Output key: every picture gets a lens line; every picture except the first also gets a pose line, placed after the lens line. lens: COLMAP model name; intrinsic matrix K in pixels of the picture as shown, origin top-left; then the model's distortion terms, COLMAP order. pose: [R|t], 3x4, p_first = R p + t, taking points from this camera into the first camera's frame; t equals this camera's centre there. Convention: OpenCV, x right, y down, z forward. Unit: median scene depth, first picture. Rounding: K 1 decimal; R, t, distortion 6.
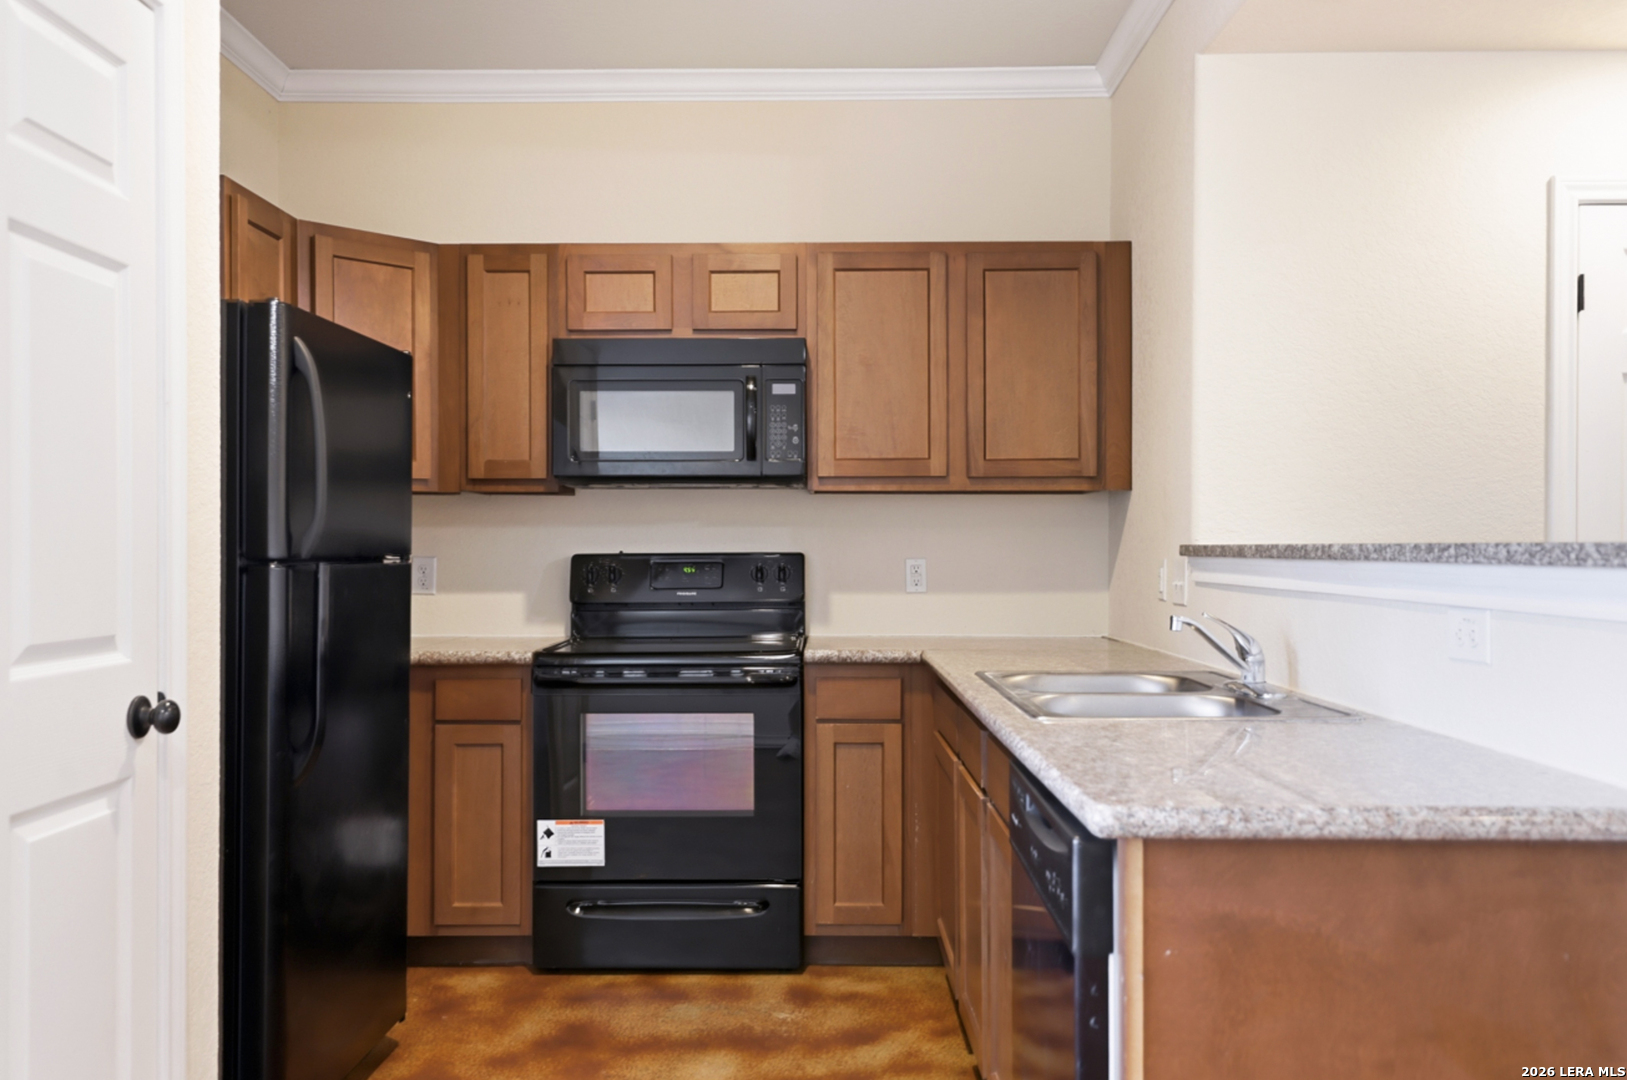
lens RADIAL K [[1316.9, 0, 813.5], [0, 1316.9, 540.0], [0, 0, 1]] dist [0.002309, -0.001406]
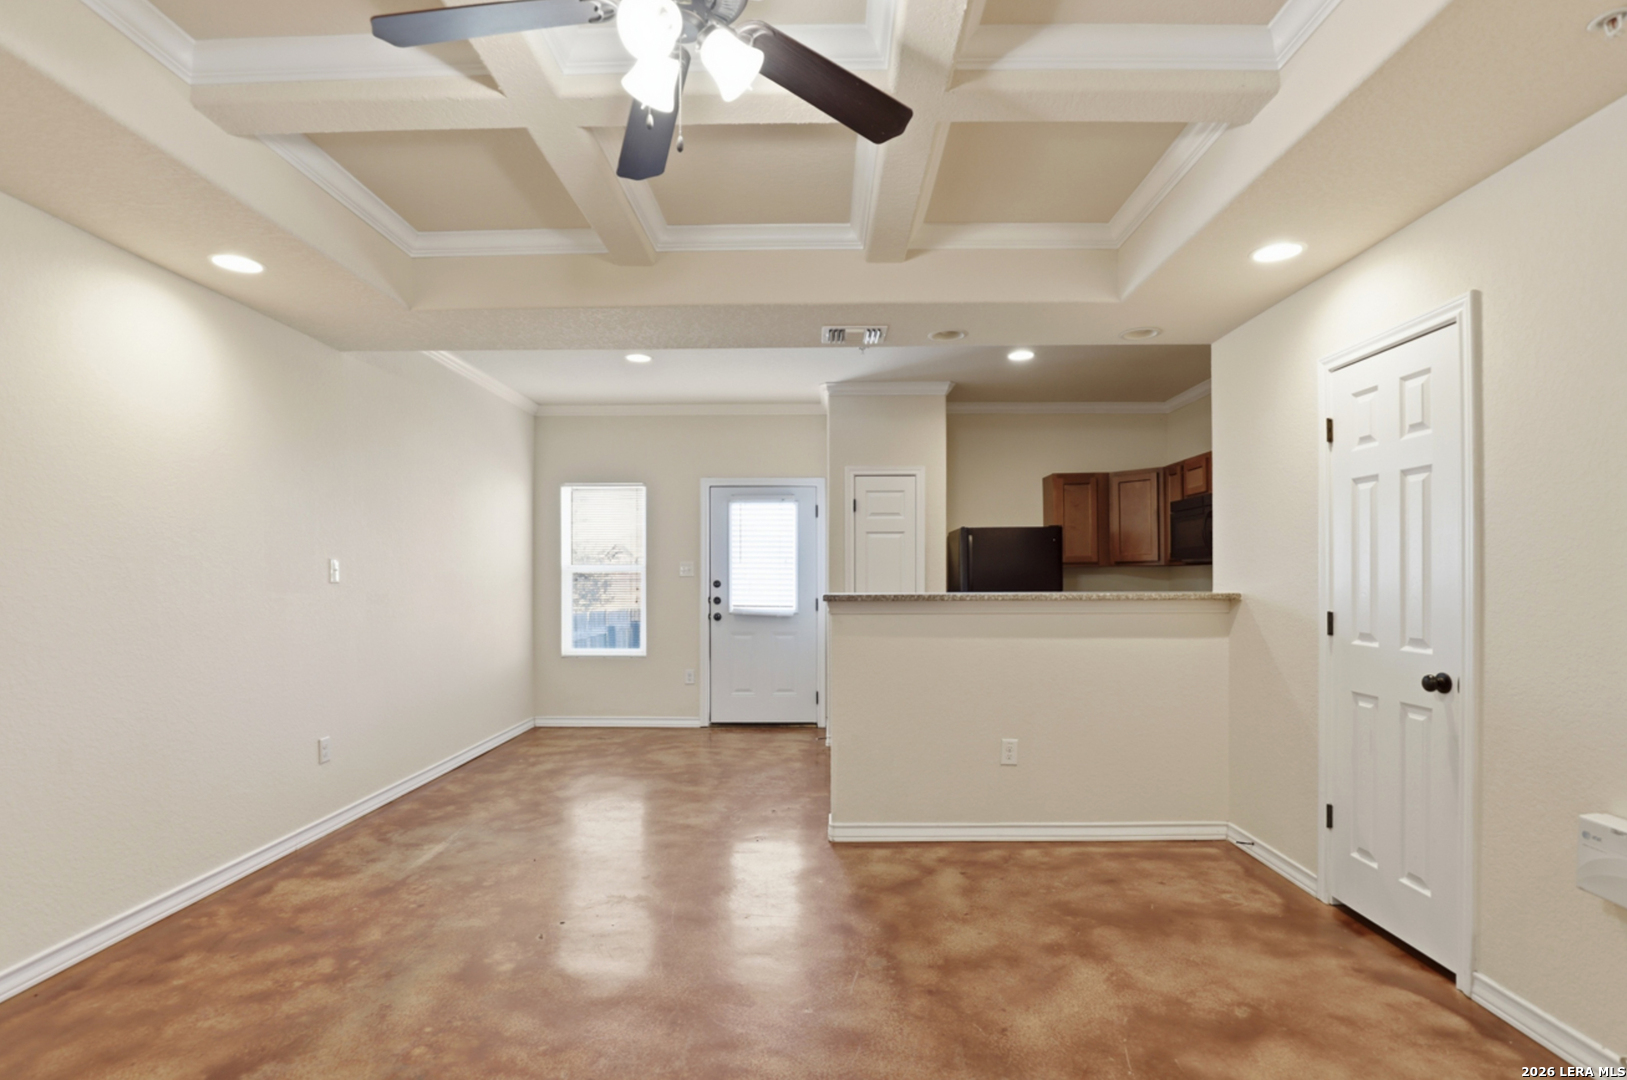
lens RADIAL K [[796.8, 0, 806.7], [0, 796.8, 578.0], [0, 0, 1]] dist [-0.027316, 0.000988]
pose [[-0.009749, -0.001246, -0.999952, 1.253869], [0.010419, 0.999945, -0.001348, -0.017949], [0.999898, -0.010431, -0.009736, 0.335754]]
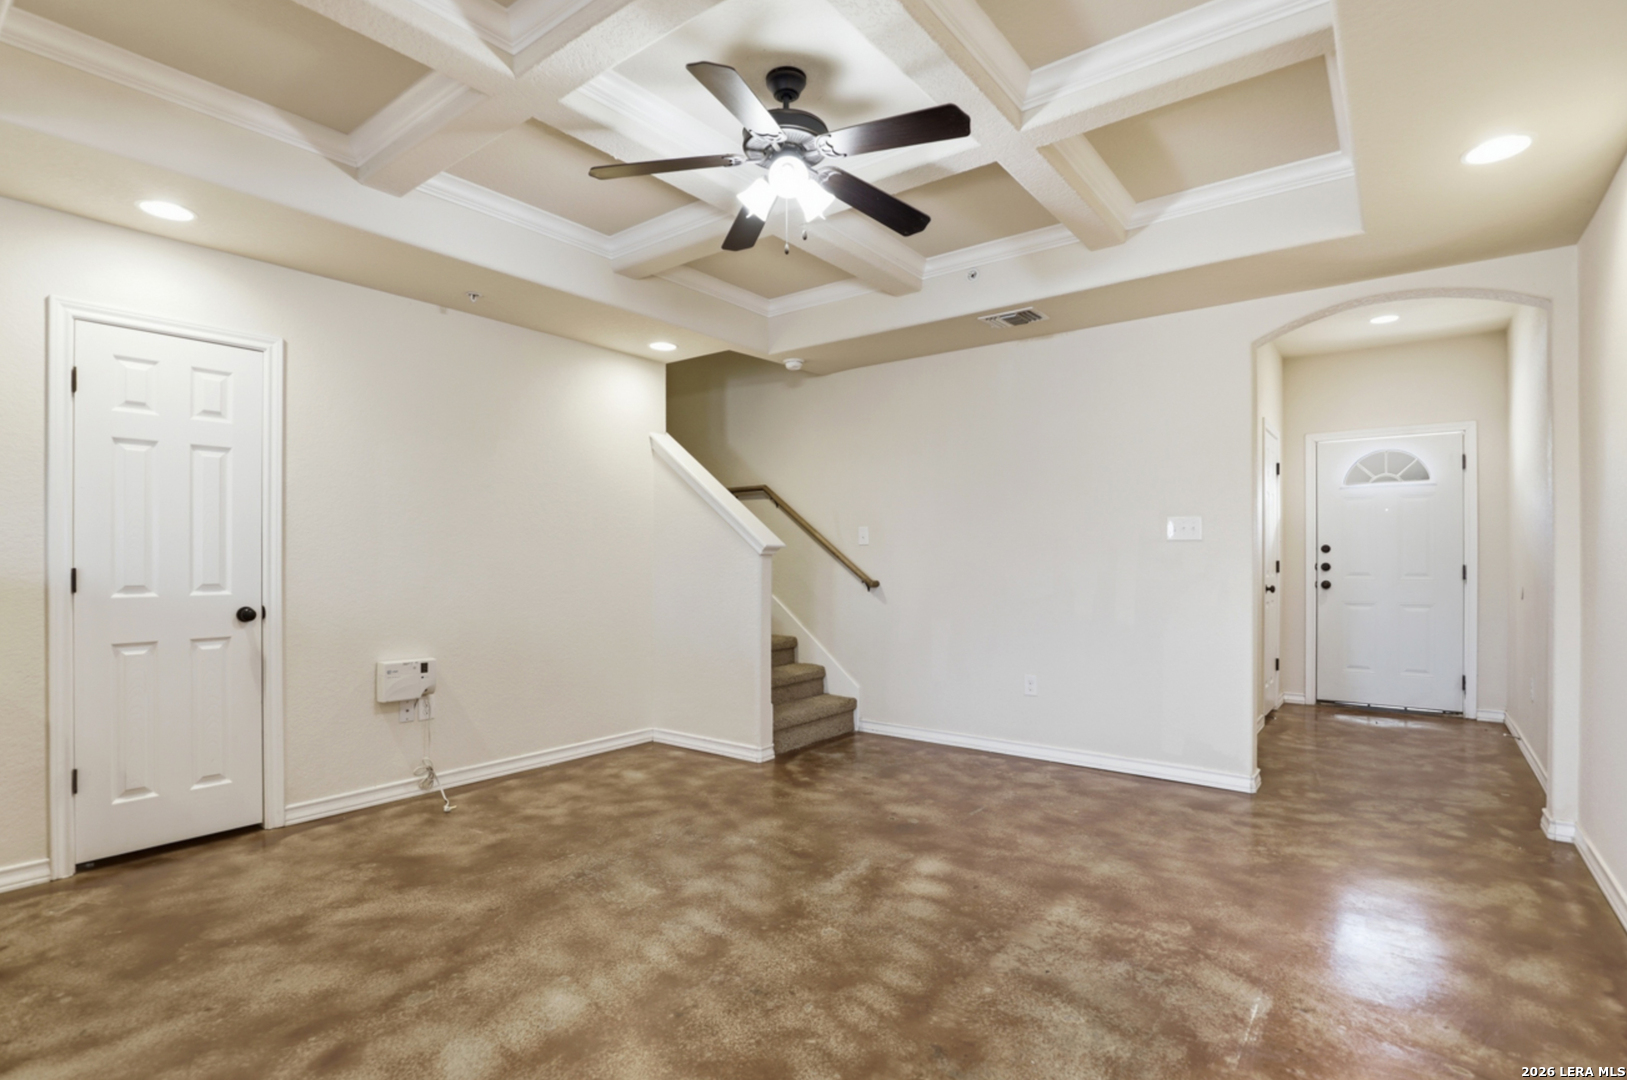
lens RADIAL K [[775.4, 0, 812.5], [0, 775.4, 557.2], [0, 0, 1]] dist [-0.028203, -0.000037]
pose [[0.603810, -0.003630, 0.797120, 0.343243], [-0.004004, 0.999963, 0.007587, 0.000884], [-0.797118, -0.007773, 0.603773, -0.135518]]
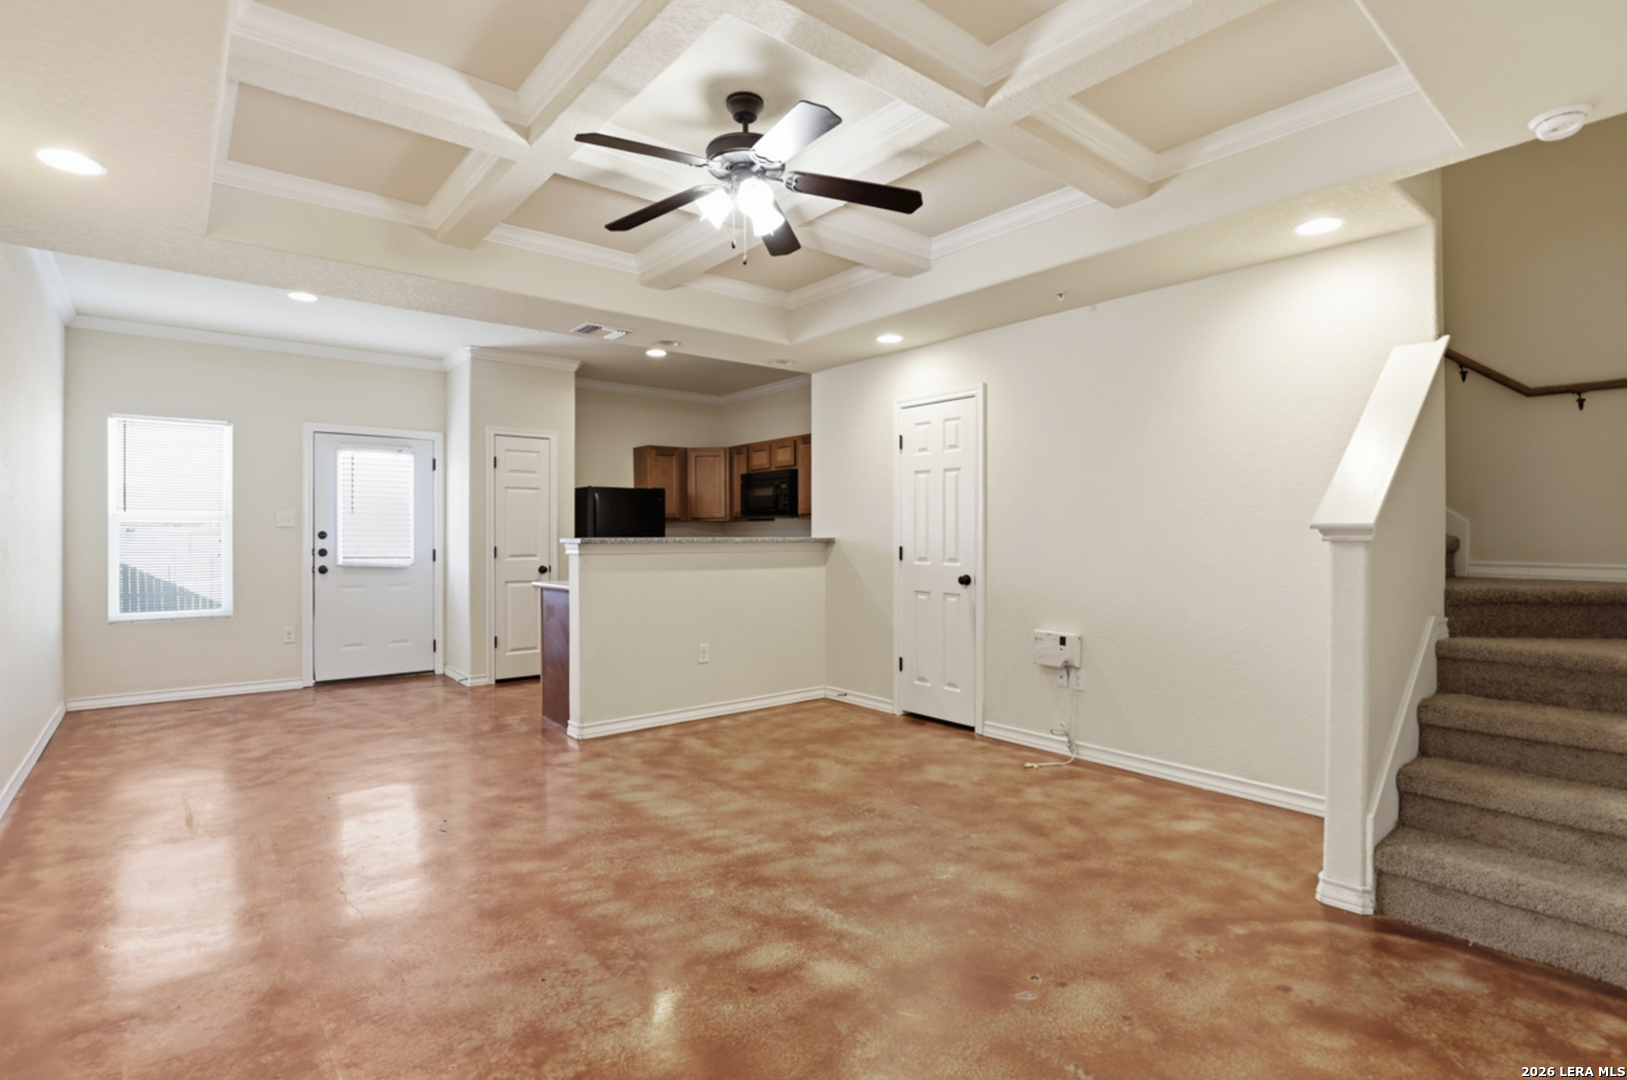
lens RADIAL K [[799.3, 0, 813.5], [0, 799.3, 540.0], [0, 0, 1]] dist [-0.024165, 0.000336]
pose [[0.644668, 0.000851, -0.764463, 1.421317], [0.008594, 0.999928, 0.008360, -0.004179], [0.764415, -0.011960, 0.644614, -0.145403]]
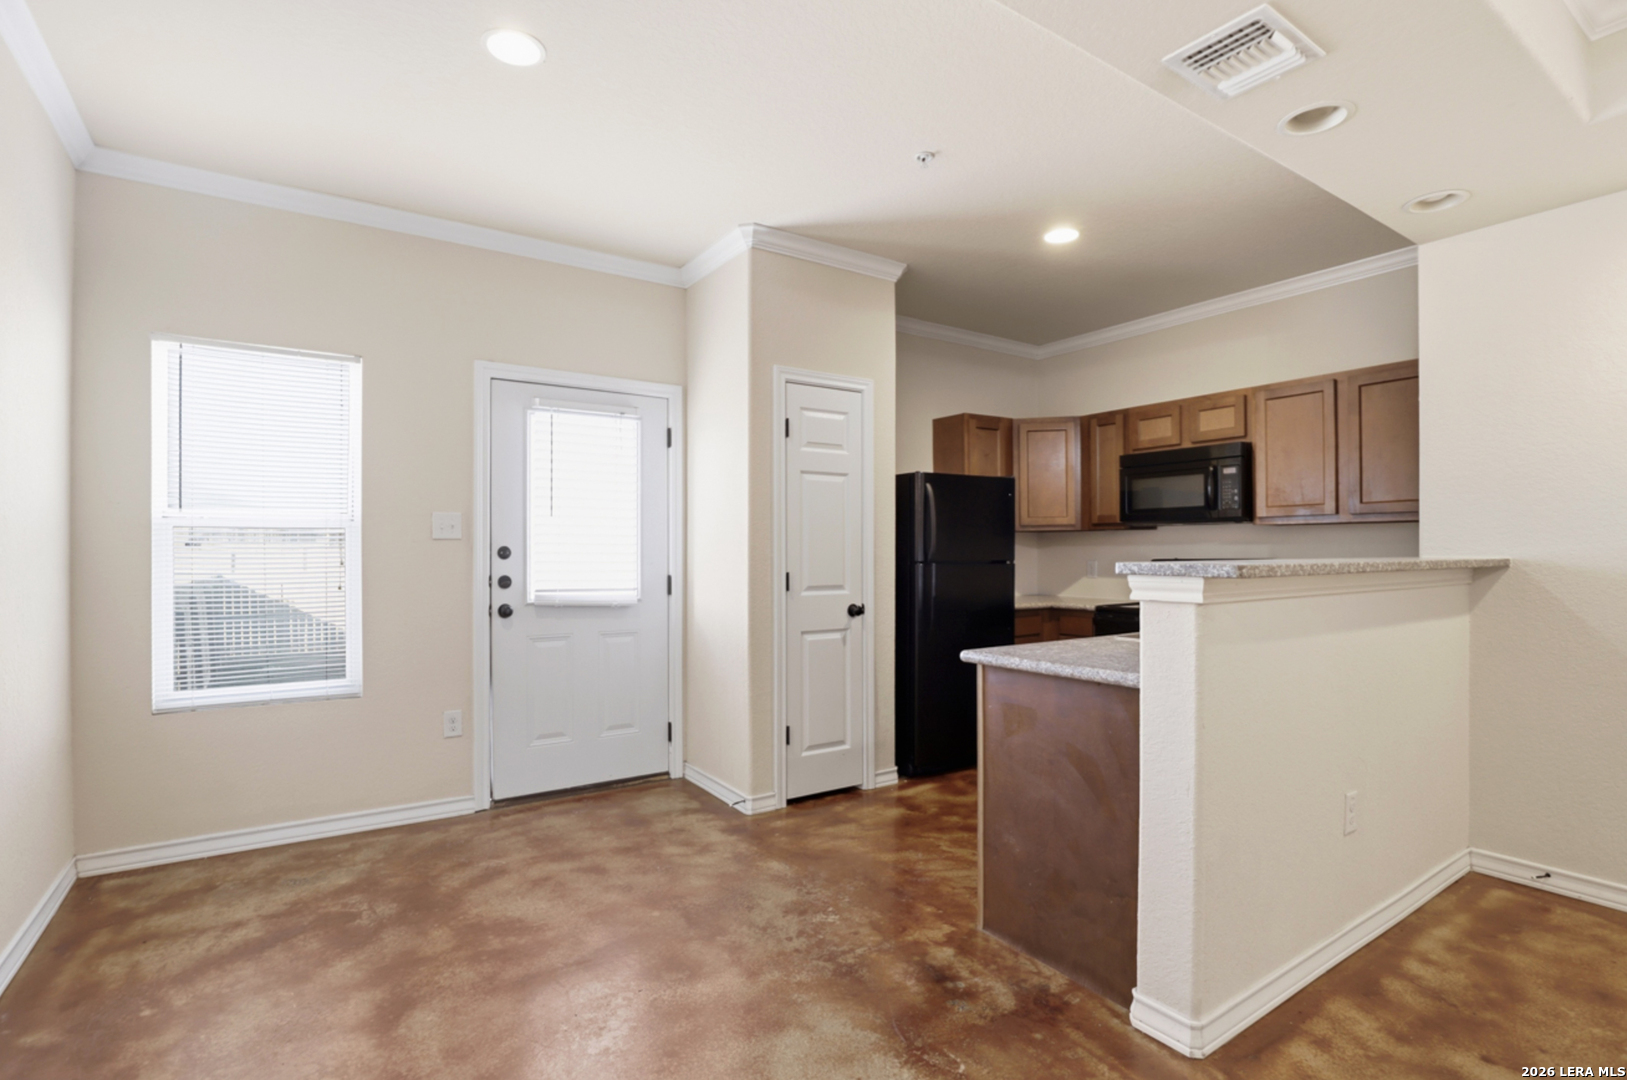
lens RADIAL K [[793.1, 0, 811.4], [0, 793.1, 553.4], [0, 0, 1]] dist [-0.027479, 0.000292]
pose [[0.565728, -0.000696, -0.824591, 0.545145], [0.009019, 0.999945, 0.005344, -0.010129], [0.824542, -0.010460, 0.565704, -0.103963]]
